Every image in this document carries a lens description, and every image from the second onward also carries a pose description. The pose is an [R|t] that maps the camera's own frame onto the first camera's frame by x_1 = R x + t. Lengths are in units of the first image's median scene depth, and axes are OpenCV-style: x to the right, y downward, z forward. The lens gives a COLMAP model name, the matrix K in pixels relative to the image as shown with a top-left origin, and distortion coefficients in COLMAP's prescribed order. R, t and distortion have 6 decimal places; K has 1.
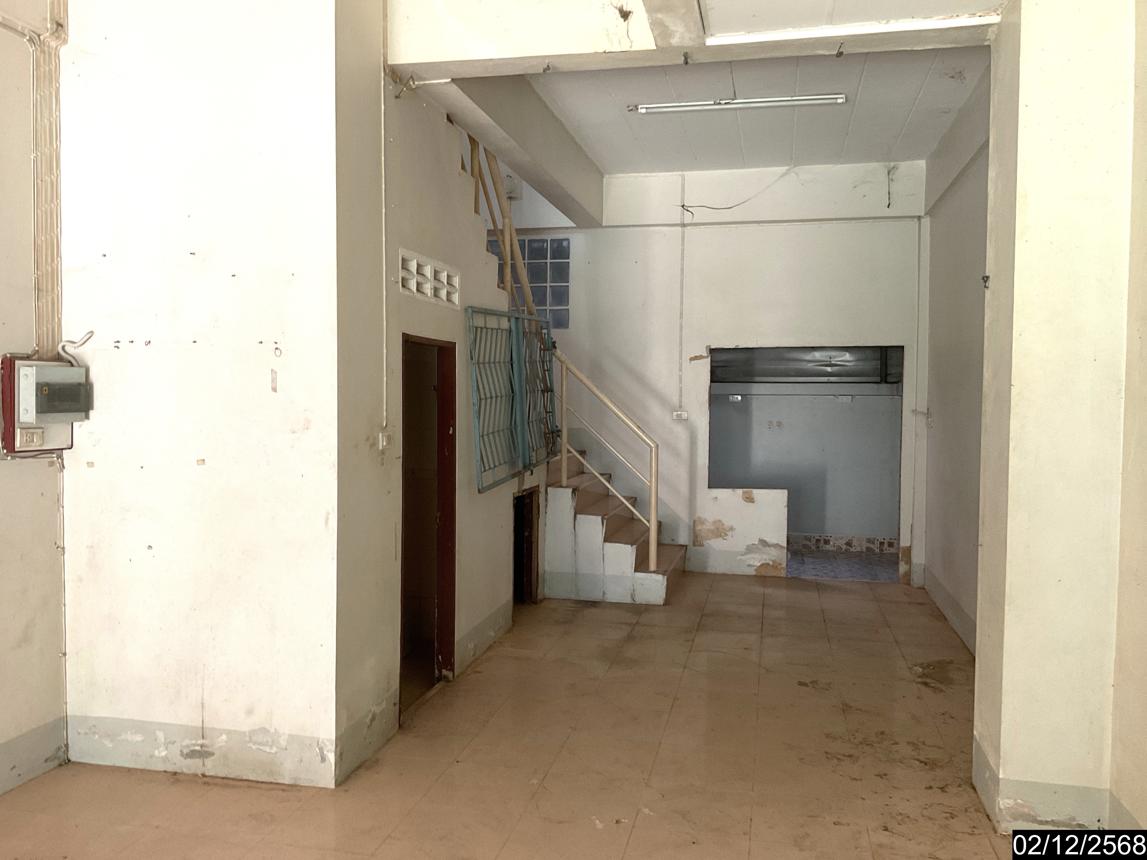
lens RADIAL K [[957.4, 0, 580.2], [0, 957.4, 421.6], [0, 0, 1]] dist [0.067721, -0.151115]
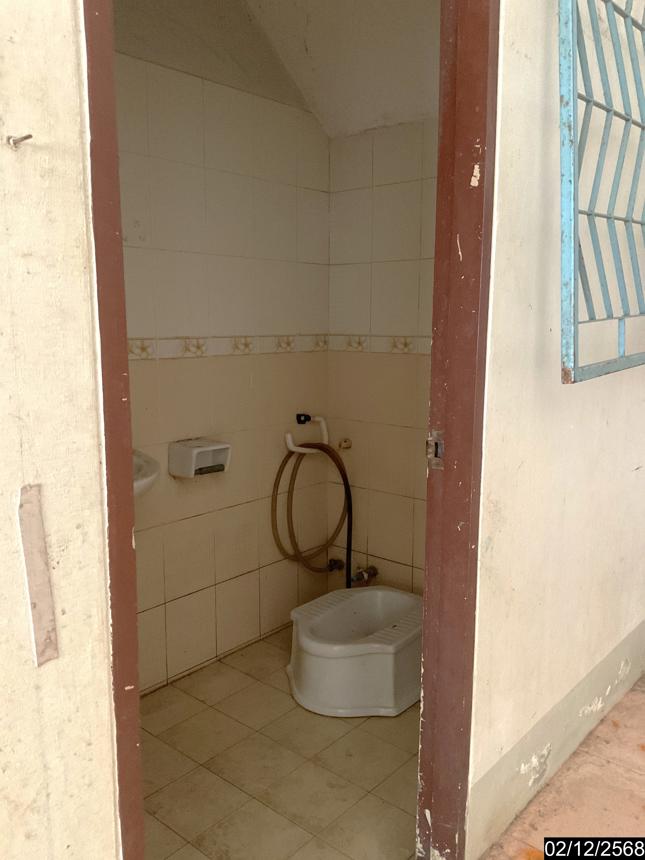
lens RADIAL K [[717.9, 0, 322.6], [0, 717.9, 429.4], [0, 0, 1]] dist [0.067721, -0.151115]
pose [[0.870363, 0.077705, -0.486241, -0.057213], [-0.016912, 0.991605, 0.128194, 0.061962], [0.492120, -0.103352, 0.864370, 0.763403]]
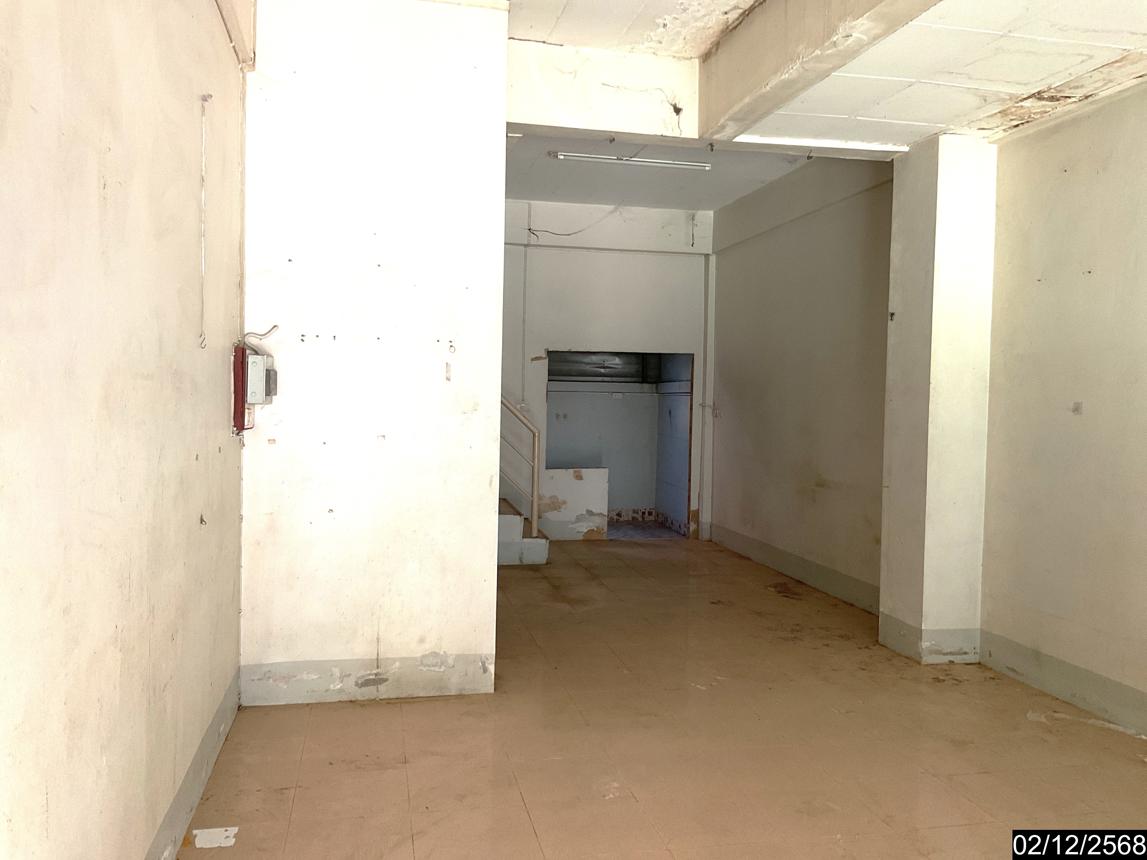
lens RADIAL K [[957.4, 0, 577.6], [0, 957.4, 422.3], [0, 0, 1]] dist [0.067721, -0.151115]
pose [[0.910859, -0.003136, 0.412707, -0.607746], [0.002816, 0.999995, 0.001384, 0.019652], [-0.412709, -0.000099, 0.910863, -0.180892]]
